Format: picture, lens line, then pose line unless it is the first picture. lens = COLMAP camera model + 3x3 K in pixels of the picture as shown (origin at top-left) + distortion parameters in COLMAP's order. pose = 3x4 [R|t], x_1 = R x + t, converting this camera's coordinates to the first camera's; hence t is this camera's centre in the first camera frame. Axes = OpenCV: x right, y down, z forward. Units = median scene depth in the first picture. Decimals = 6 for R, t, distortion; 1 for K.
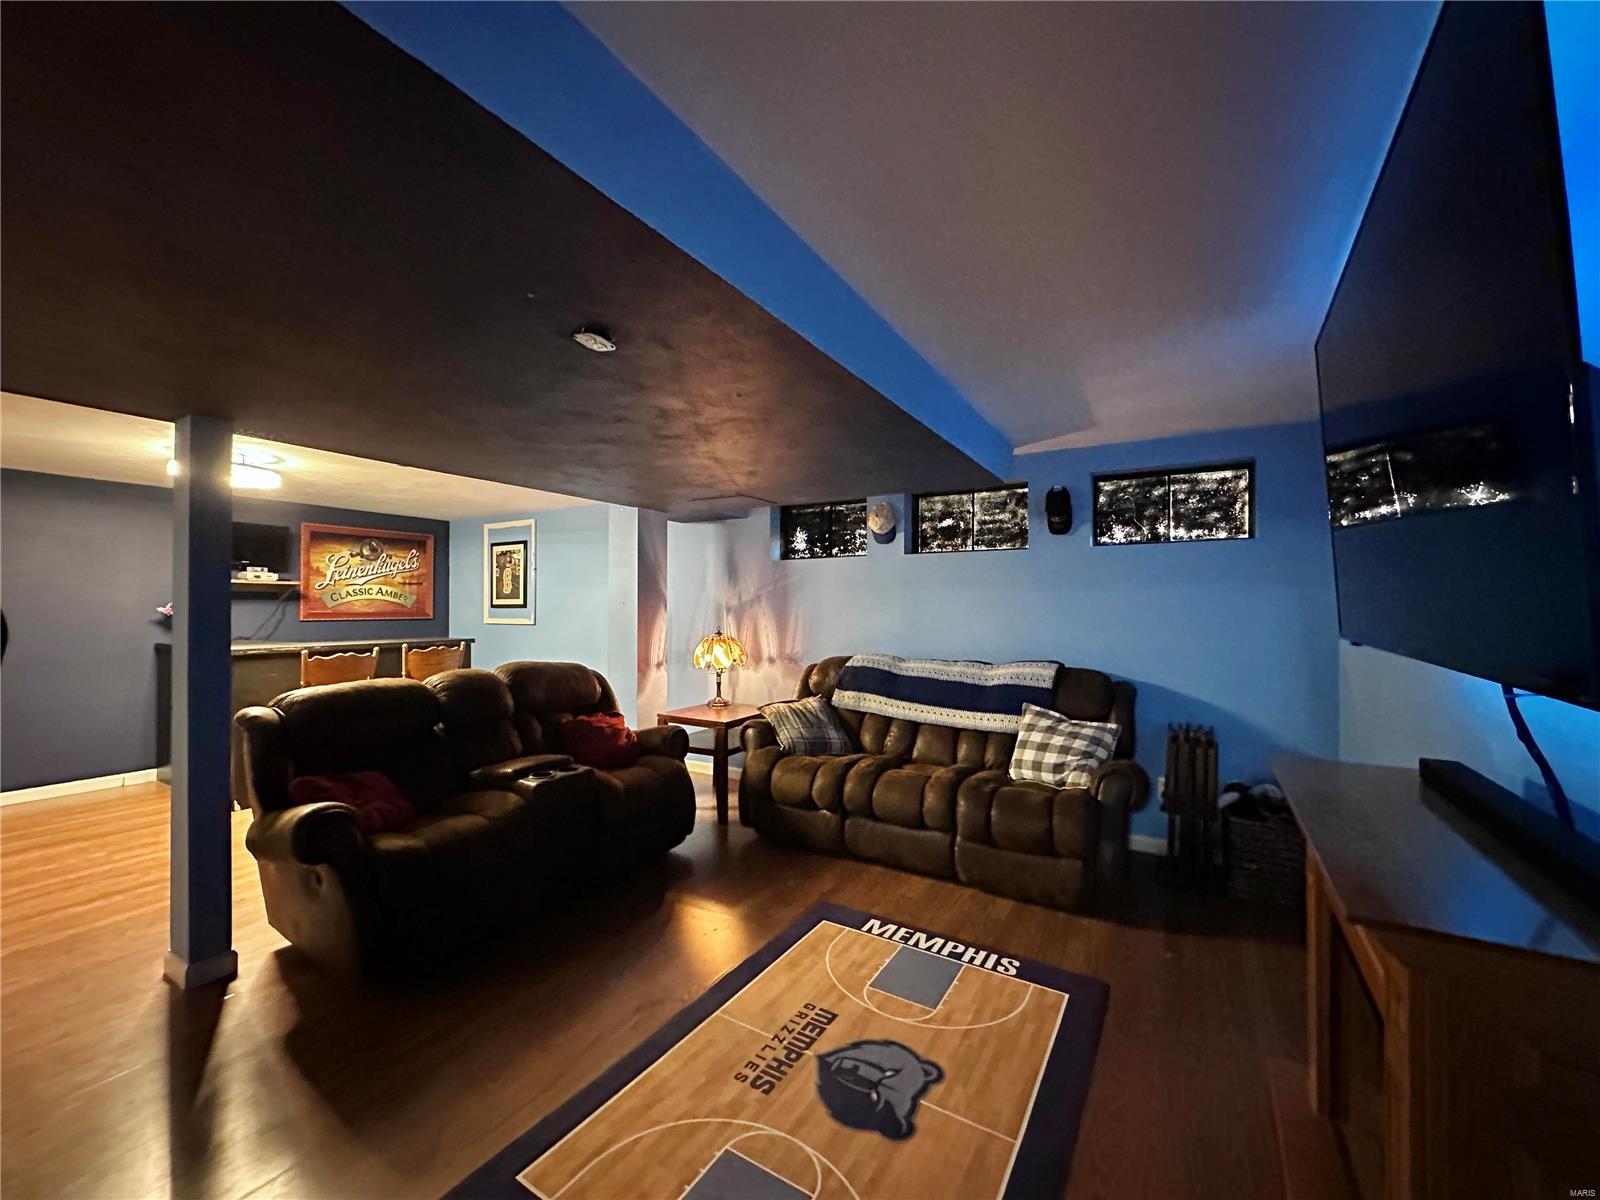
lens RADIAL K [[650.1, 0, 809.6], [0, 650.1, 604.6], [0, 0, 1]] dist [-0.001086, 0.000001]
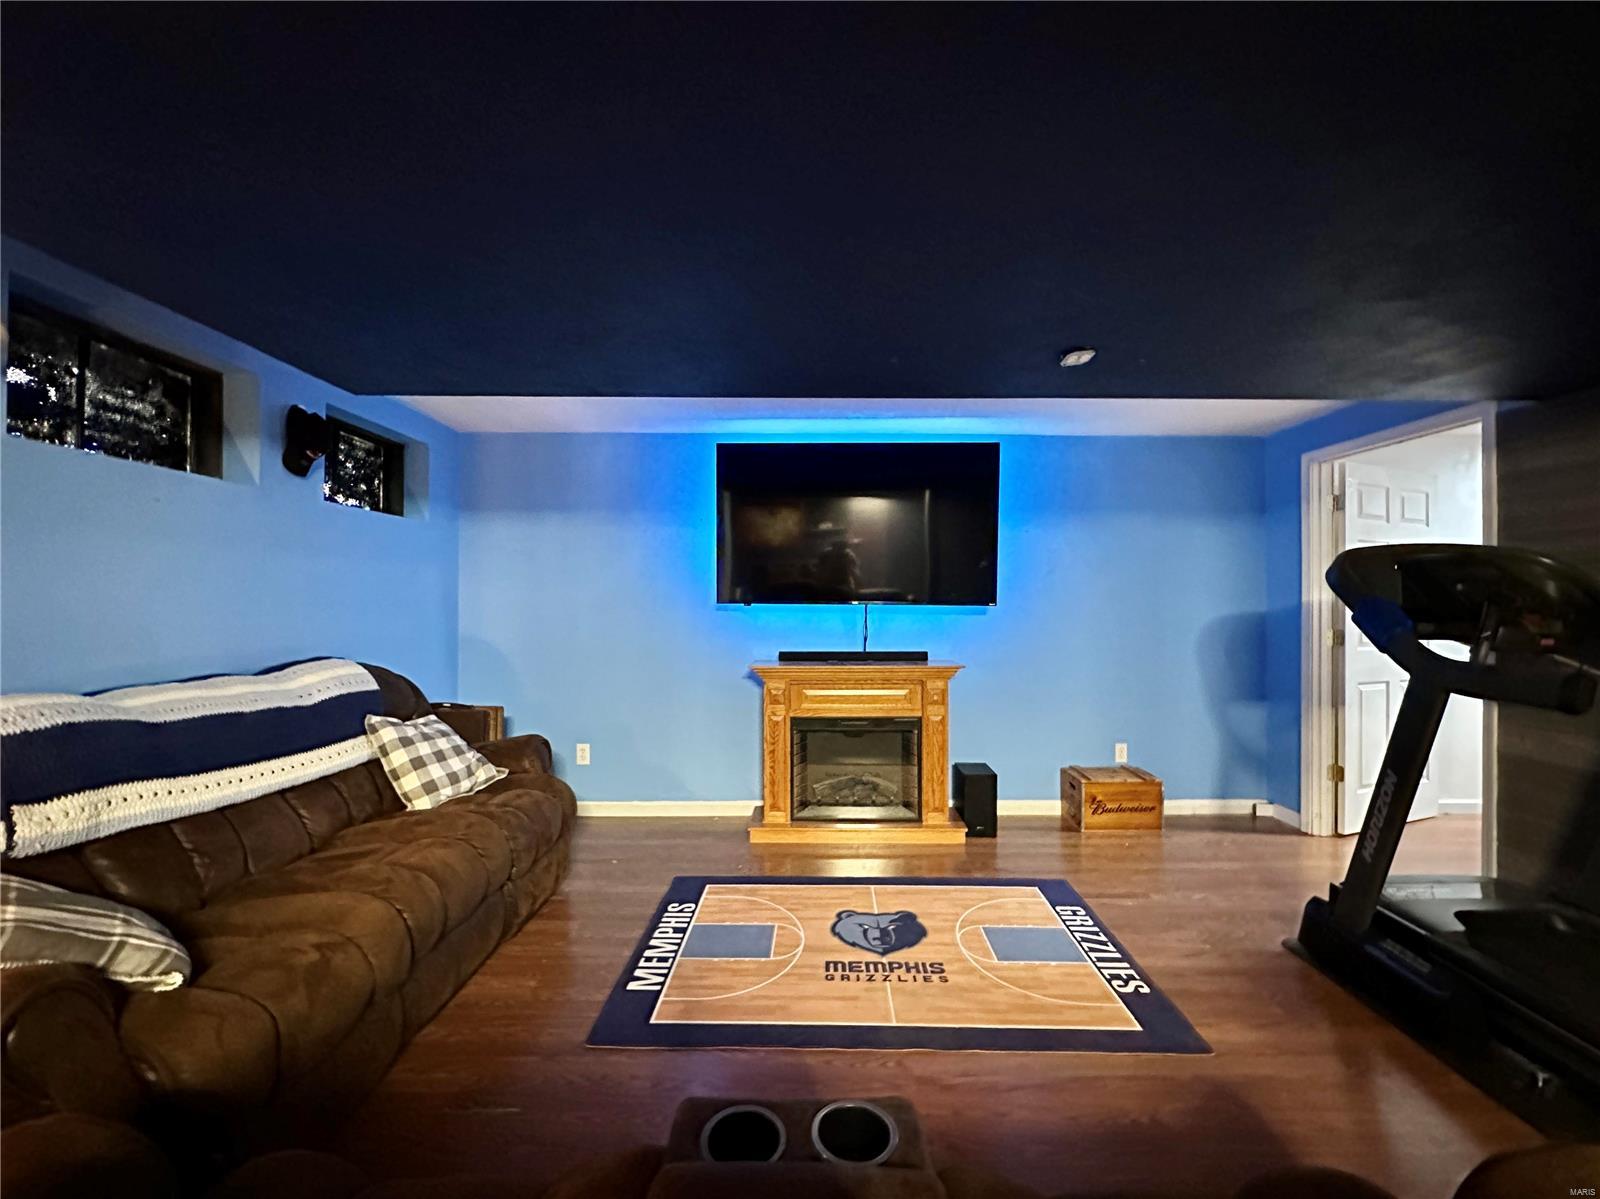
lens RADIAL K [[650.1, 0, 811.3], [0, 650.1, 600.2], [0, 0, 1]] dist [-0.001086, 0.000001]
pose [[-0.497966, -0.000333, 0.867197, -0.701308], [-0.006898, 0.999970, -0.003578, 0.033310], [-0.867169, -0.007764, -0.497953, 1.254229]]
